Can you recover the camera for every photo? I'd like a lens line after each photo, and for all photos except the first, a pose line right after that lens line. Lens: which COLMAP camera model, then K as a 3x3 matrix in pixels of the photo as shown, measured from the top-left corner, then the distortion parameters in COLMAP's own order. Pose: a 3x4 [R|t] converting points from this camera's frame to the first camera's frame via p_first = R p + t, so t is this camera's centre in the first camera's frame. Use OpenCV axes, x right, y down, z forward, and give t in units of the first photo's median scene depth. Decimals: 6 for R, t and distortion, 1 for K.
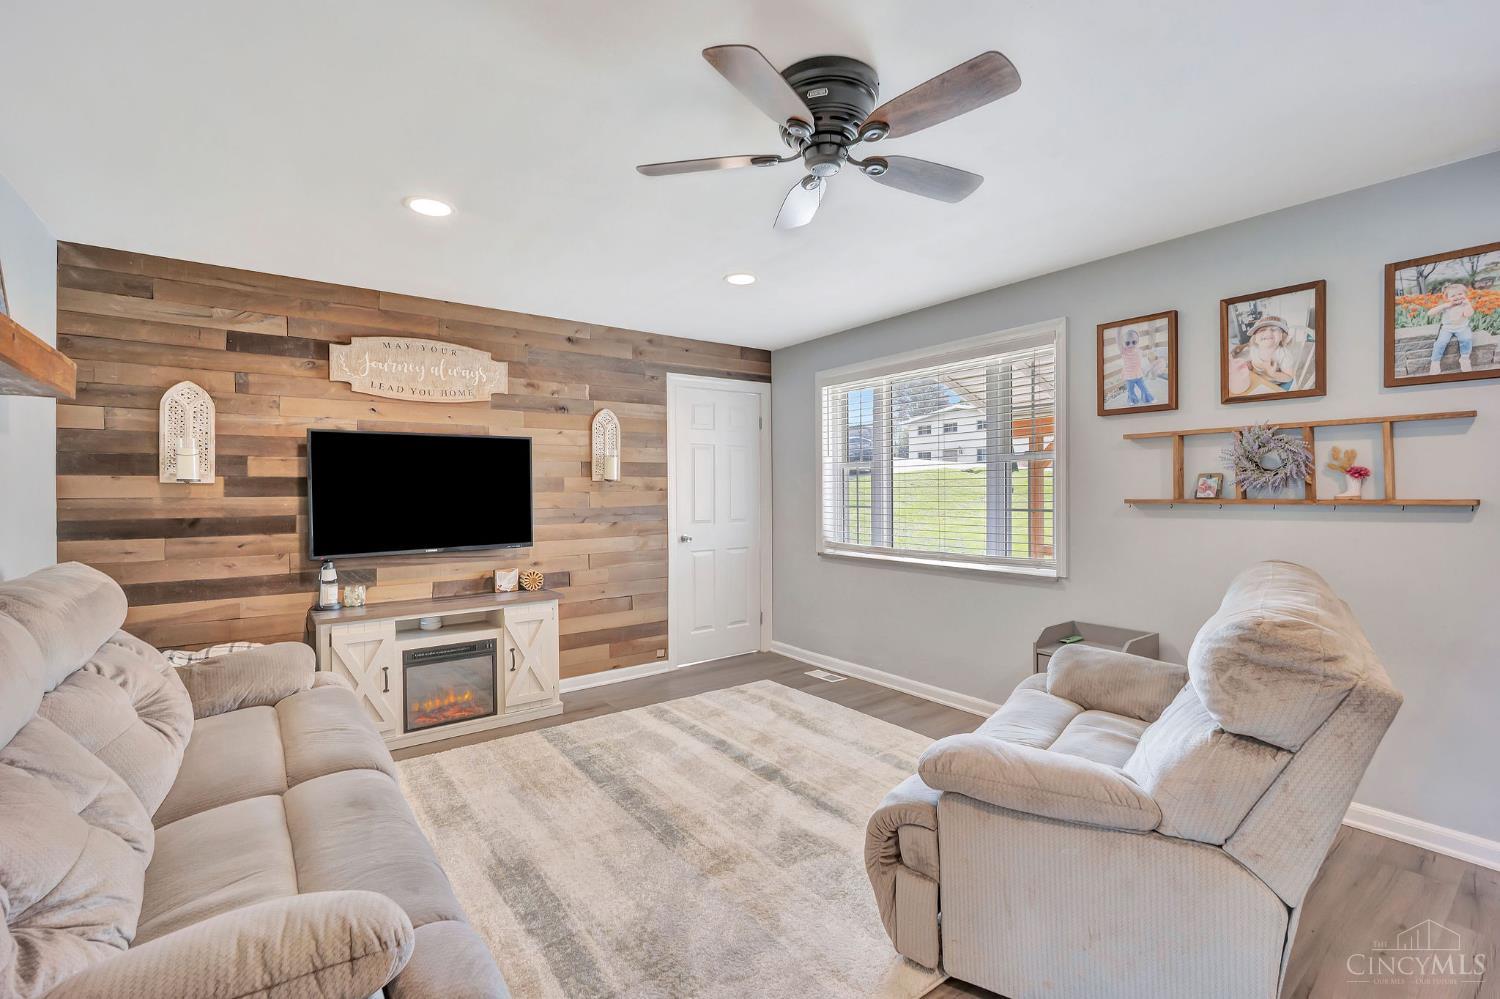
lens RADIAL K [[661.0, 0, 750.0], [0, 661.0, 487.6], [0, 0, 1]] dist [-0.000286, 0.000296]
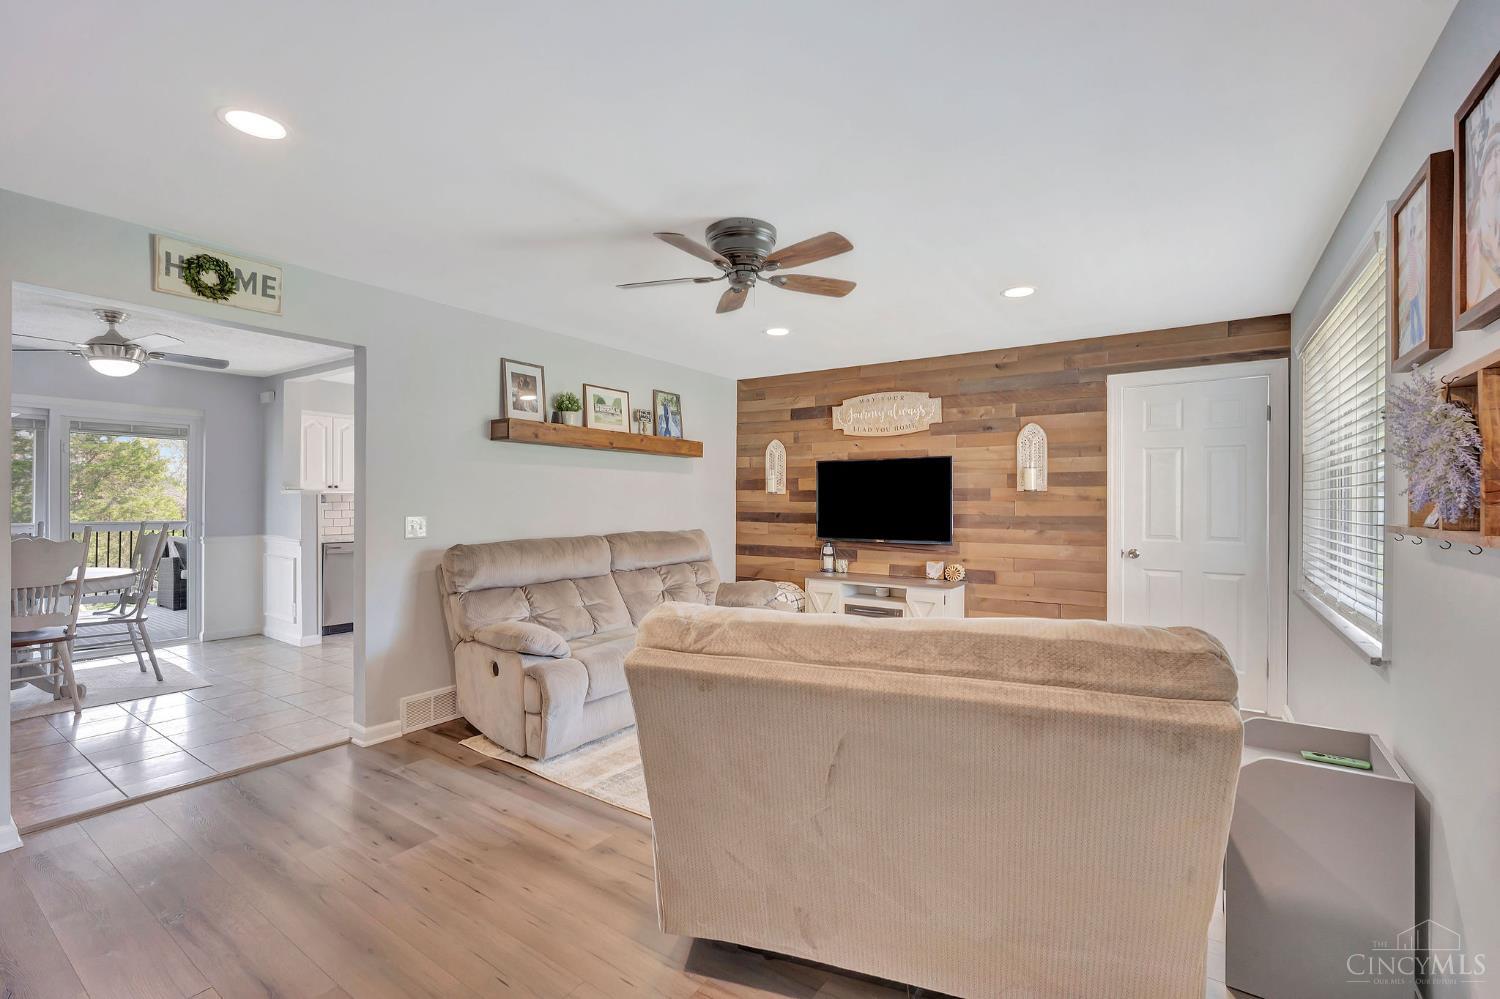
lens RADIAL K [[661.0, 0, 752.9], [0, 661.0, 502.8], [0, 0, 1]] dist [-0.000286, 0.000296]
pose [[0.330458, 0.009138, -0.943776, 0.727116], [-0.005104, 0.999956, 0.007895, 0.003158], [0.943807, 0.002208, 0.330490, 0.255810]]
